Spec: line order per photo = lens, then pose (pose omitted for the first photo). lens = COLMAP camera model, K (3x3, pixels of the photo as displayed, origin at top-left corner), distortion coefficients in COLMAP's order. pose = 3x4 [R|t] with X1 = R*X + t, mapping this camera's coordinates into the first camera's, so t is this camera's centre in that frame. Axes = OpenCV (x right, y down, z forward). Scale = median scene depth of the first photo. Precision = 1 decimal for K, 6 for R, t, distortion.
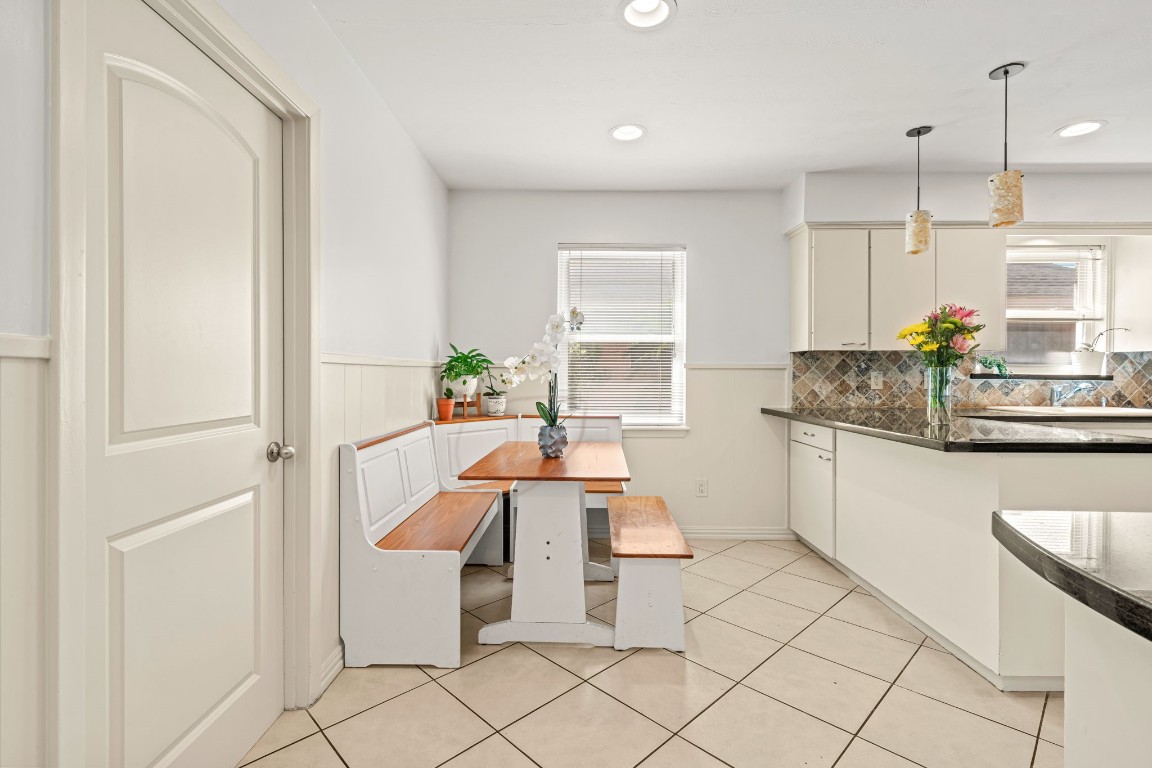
lens RADIAL K [[526.0, 0, 572.6], [0, 526.0, 377.7], [0, 0, 1]] dist [0.001228, -0.000678]
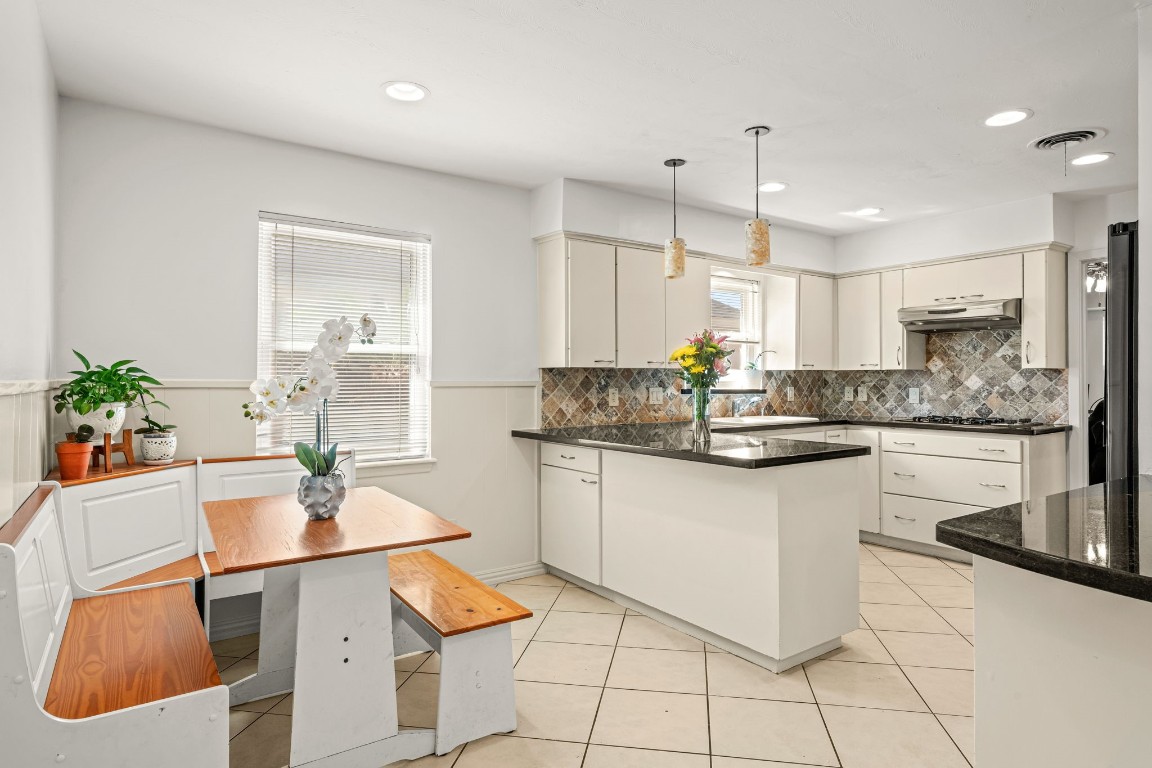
lens RADIAL K [[639.2, 0, 576.7], [0, 639.2, 378.2], [0, 0, 1]] dist [0.004187, -0.001871]
pose [[0.811678, -0.001431, 0.584104, -0.198996], [0.008637, 0.999917, -0.009552, -0.021473], [-0.584042, 0.012798, 0.811623, 0.065953]]
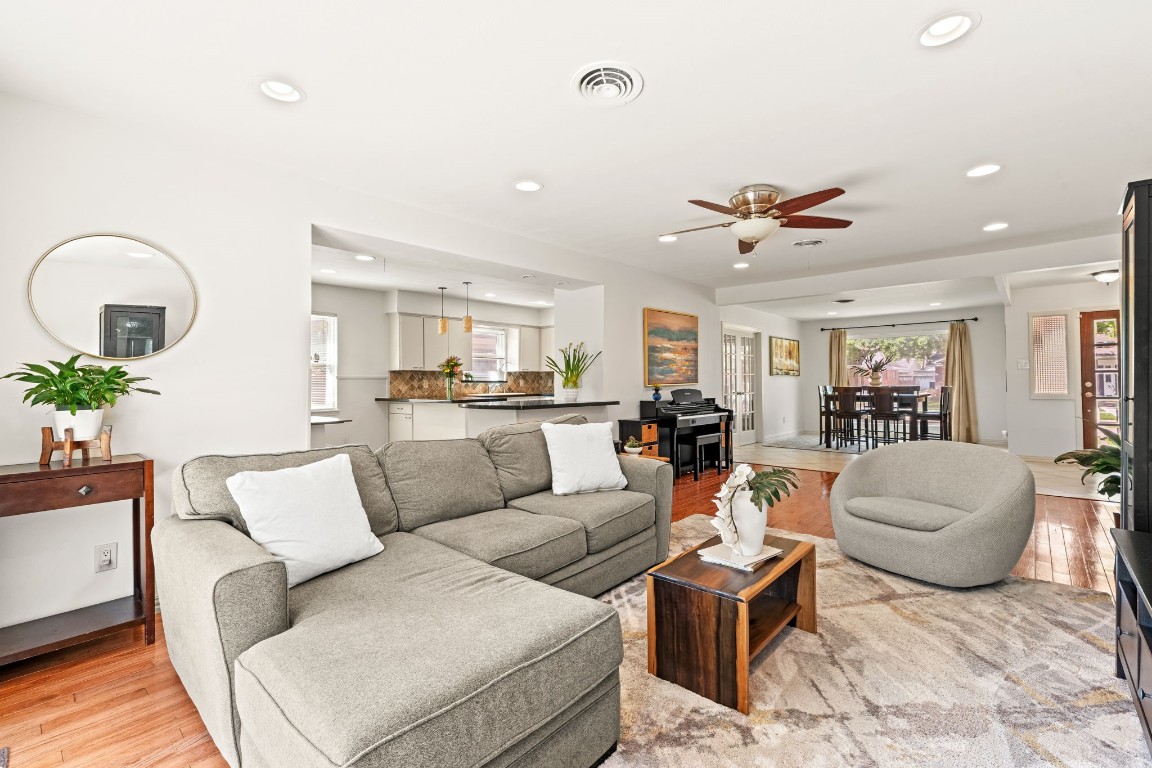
lens RADIAL K [[504.7, 0, 580.4], [0, 504.7, 372.7], [0, 0, 1]] dist [0.002115, 0.000275]
pose [[0.650438, 0.004740, 0.759545, -0.651367], [0.016622, 0.999652, -0.020473, 0.013525], [-0.759377, 0.025941, 0.650133, -0.929141]]
